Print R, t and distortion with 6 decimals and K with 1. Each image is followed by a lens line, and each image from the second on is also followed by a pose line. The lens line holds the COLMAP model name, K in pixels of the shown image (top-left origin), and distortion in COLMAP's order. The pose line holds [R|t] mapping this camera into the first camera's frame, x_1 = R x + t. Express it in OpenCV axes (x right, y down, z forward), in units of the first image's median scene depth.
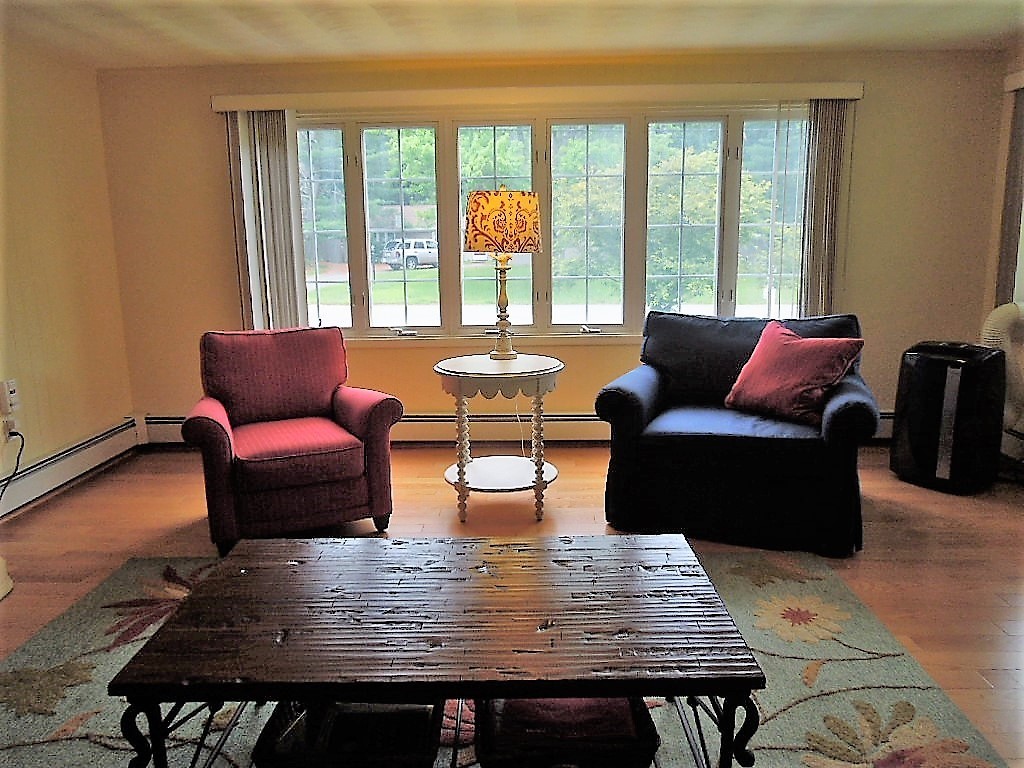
lens RADIAL K [[774.7, 0, 515.8], [0, 774.7, 384.1], [0, 0, 1]] dist [-0.006451, -0.001463]
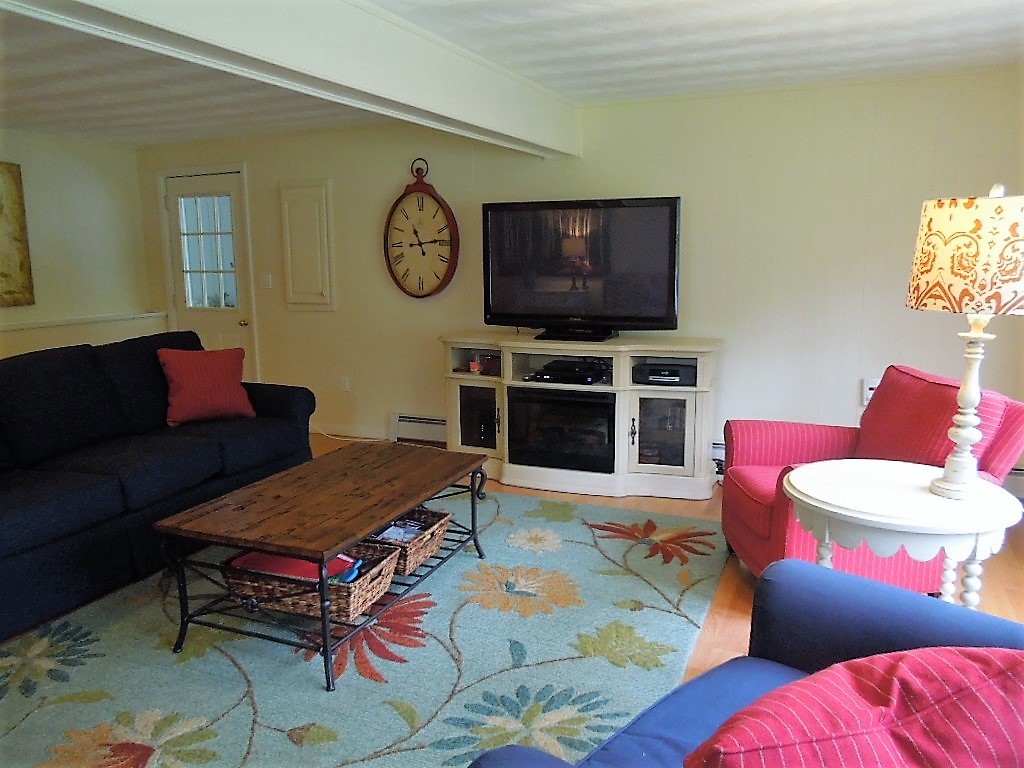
lens RADIAL K [[774.7, 0, 515.8], [0, 774.7, 384.1], [0, 0, 1]] dist [-0.006451, -0.001463]
pose [[-0.387986, 0.174113, -0.905070, 0.637814], [-0.150651, 0.956807, 0.248647, -0.212962], [0.909269, 0.232821, -0.344998, 0.937961]]
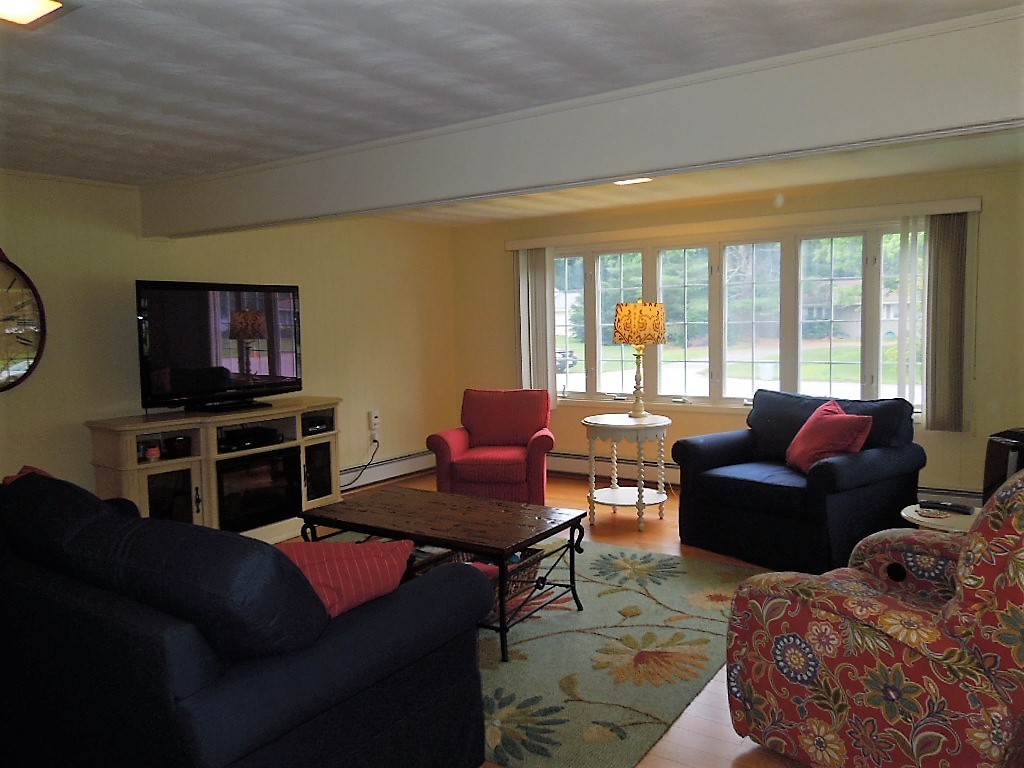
lens RADIAL K [[774.7, 0, 515.8], [0, 774.7, 384.1], [0, 0, 1]] dist [-0.006451, -0.001463]
pose [[0.839436, 0.041385, -0.541880, 0.600807], [-0.091529, 0.993619, -0.065904, 0.022630], [0.535695, 0.104919, 0.837868, -0.343260]]
